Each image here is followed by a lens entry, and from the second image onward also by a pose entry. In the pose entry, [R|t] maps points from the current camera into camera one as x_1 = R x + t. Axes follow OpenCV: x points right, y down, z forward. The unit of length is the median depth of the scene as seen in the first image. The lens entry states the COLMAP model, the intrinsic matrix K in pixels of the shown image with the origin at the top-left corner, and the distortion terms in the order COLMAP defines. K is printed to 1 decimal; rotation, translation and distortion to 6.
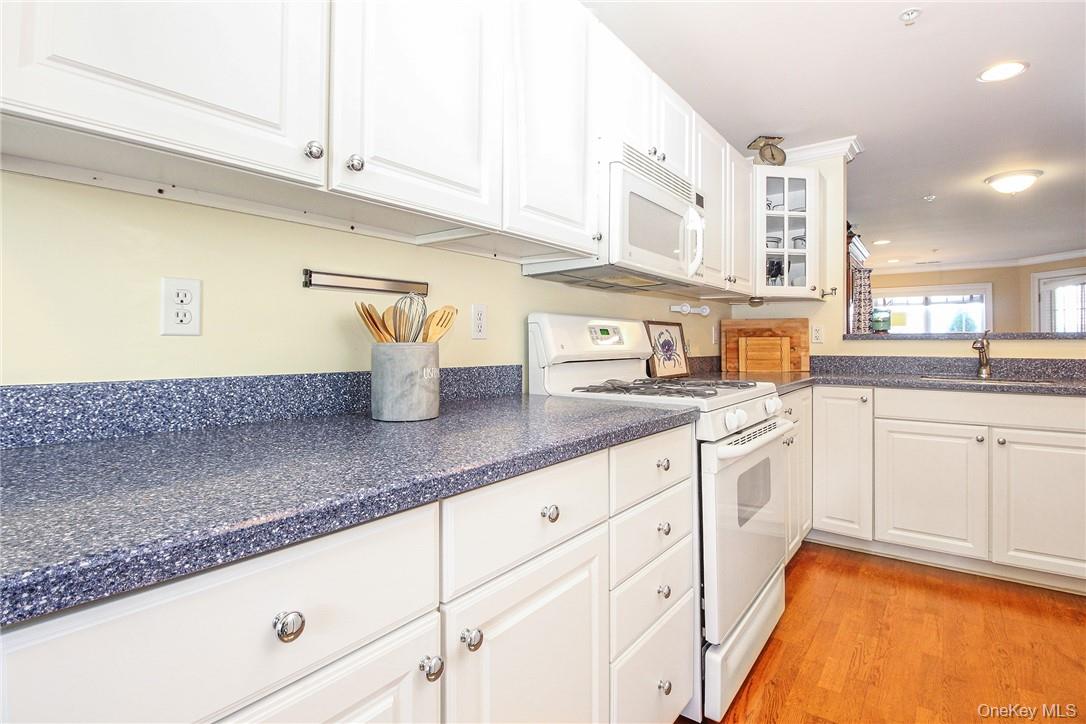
lens RADIAL K [[522.5, 0, 558.1], [0, 522.5, 339.0], [0, 0, 1]] dist [-0.005164, -0.010741]
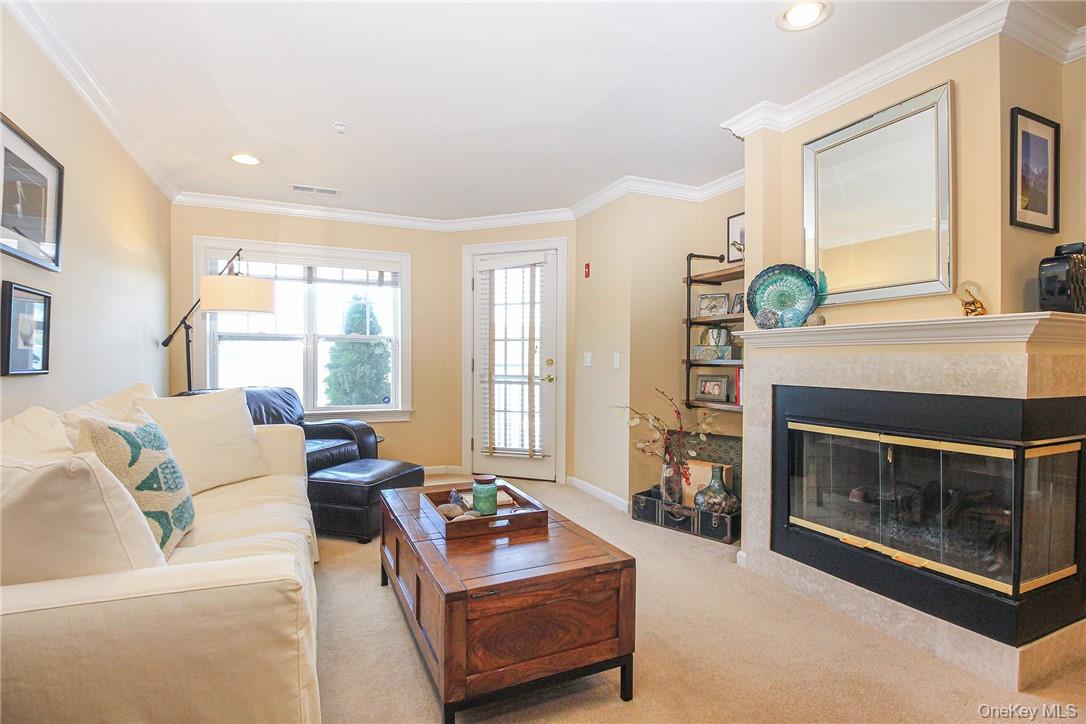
lens RADIAL K [[522.5, 0, 533.4], [0, 522.5, 368.0], [0, 0, 1]] dist [-0.005164, -0.010741]
pose [[0.479092, -0.015234, 0.877632, 1.135649], [-0.014595, 0.999573, 0.025318, 0.017099], [-0.877643, -0.024938, 0.478665, 1.762745]]
